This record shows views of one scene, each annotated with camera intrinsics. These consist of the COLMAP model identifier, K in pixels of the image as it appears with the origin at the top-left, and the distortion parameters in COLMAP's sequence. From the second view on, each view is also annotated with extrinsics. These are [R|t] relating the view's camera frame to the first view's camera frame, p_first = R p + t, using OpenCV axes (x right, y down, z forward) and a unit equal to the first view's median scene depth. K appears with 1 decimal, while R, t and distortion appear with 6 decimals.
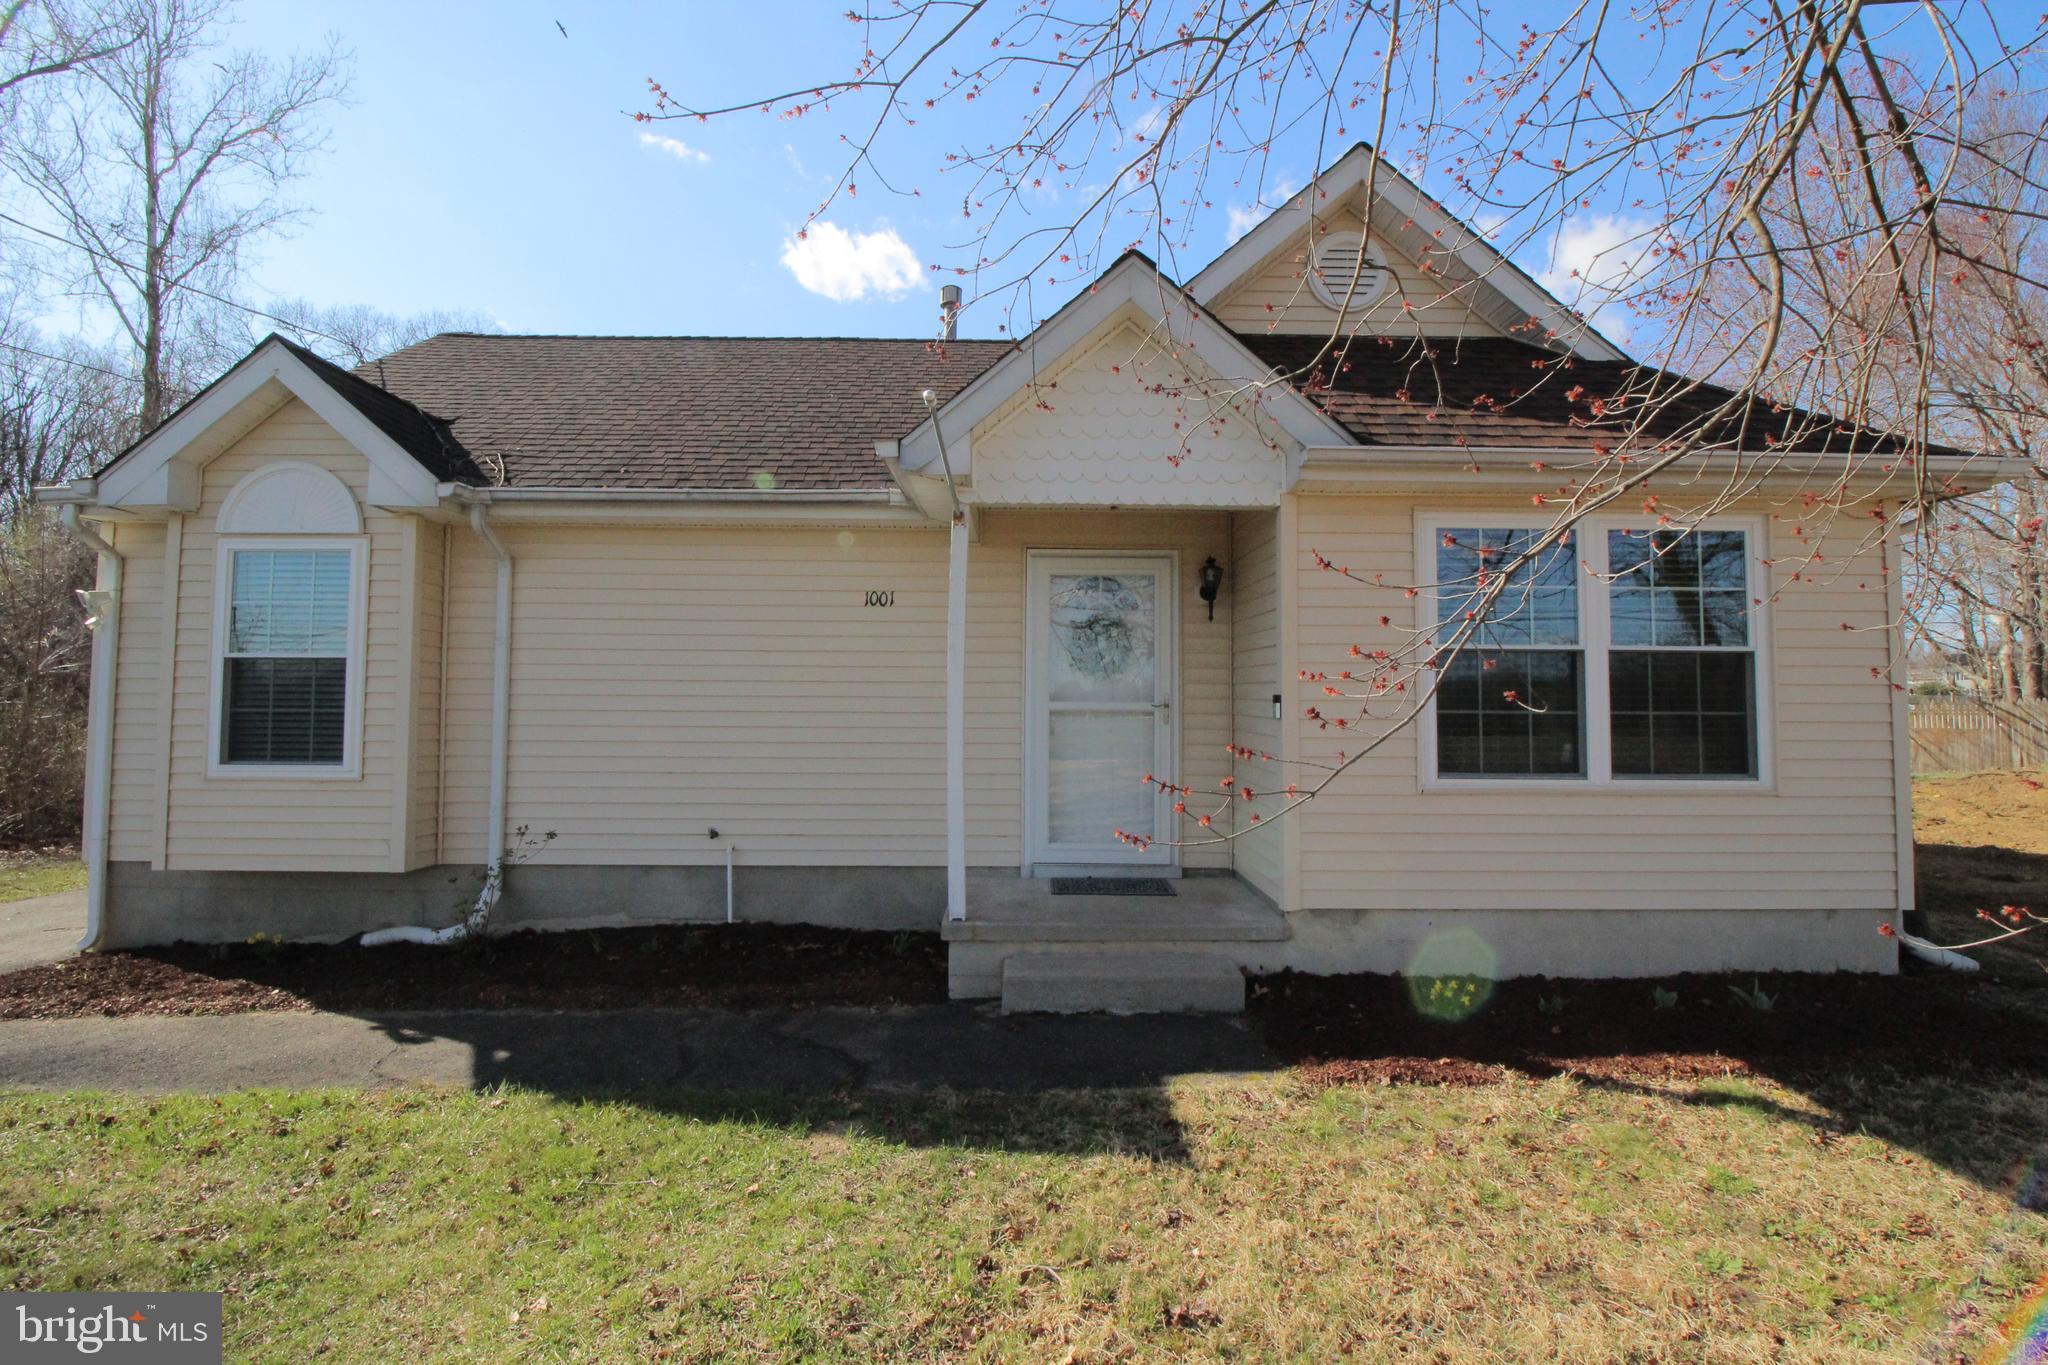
lens RADIAL K [[943.0, 0, 1028.8], [0, 943.0, 666.2], [0, 0, 1]] dist [0.001412, -0.013934]
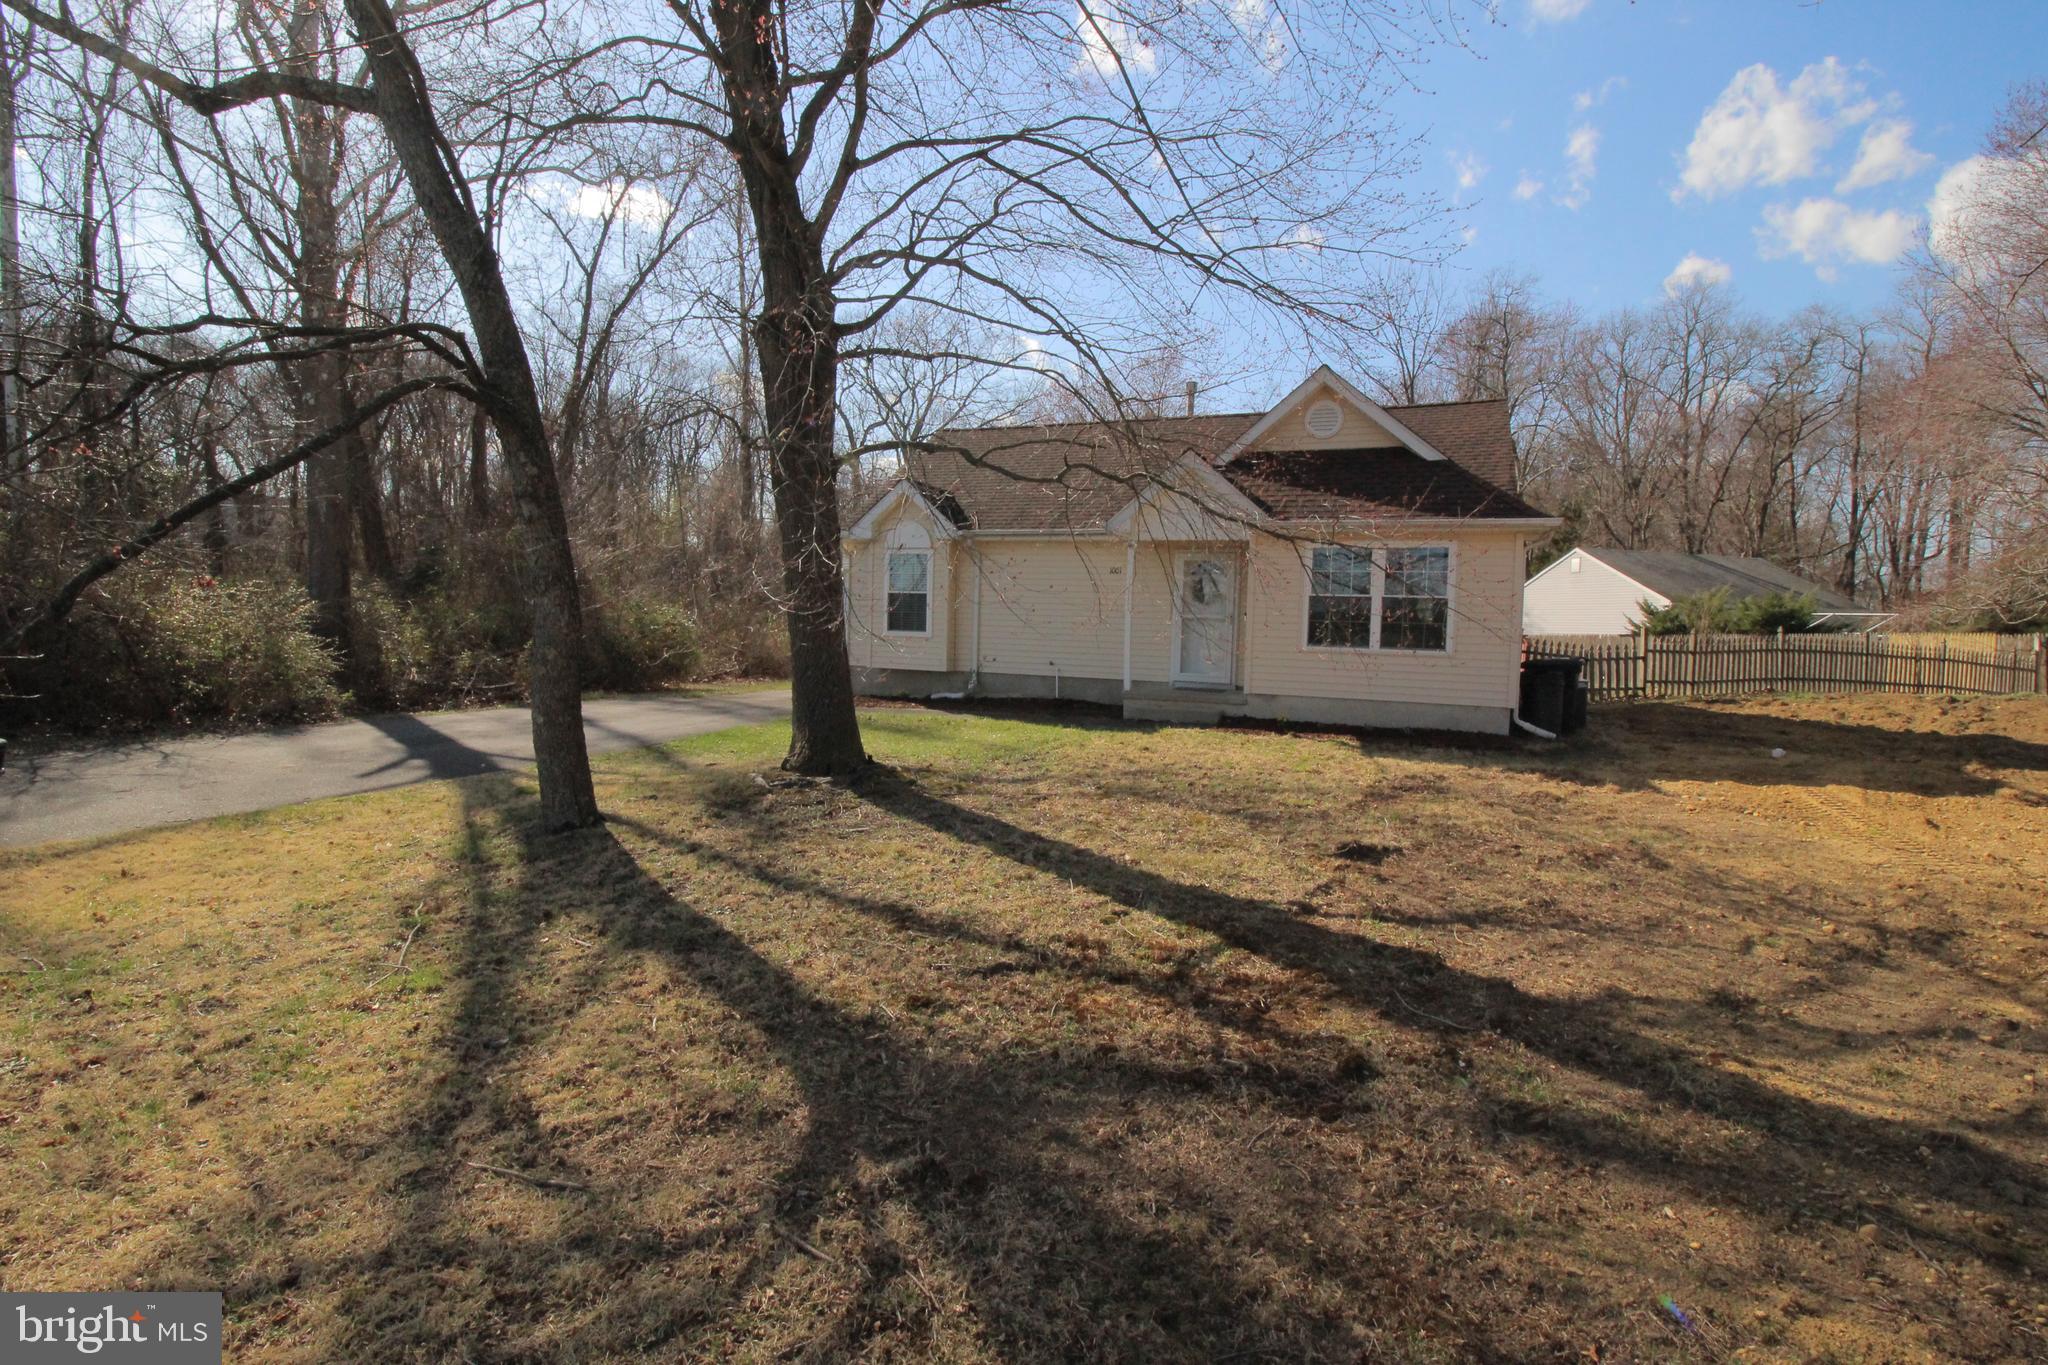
lens RADIAL K [[943.0, 0, 1028.8], [0, 943.0, 666.2], [0, 0, 1]] dist [0.001412, -0.013934]
pose [[0.913491, 0.037825, -0.405098, 0.689145], [-0.004911, 0.996622, 0.081981, -0.026115], [0.406830, -0.072899, 0.910590, -1.441757]]
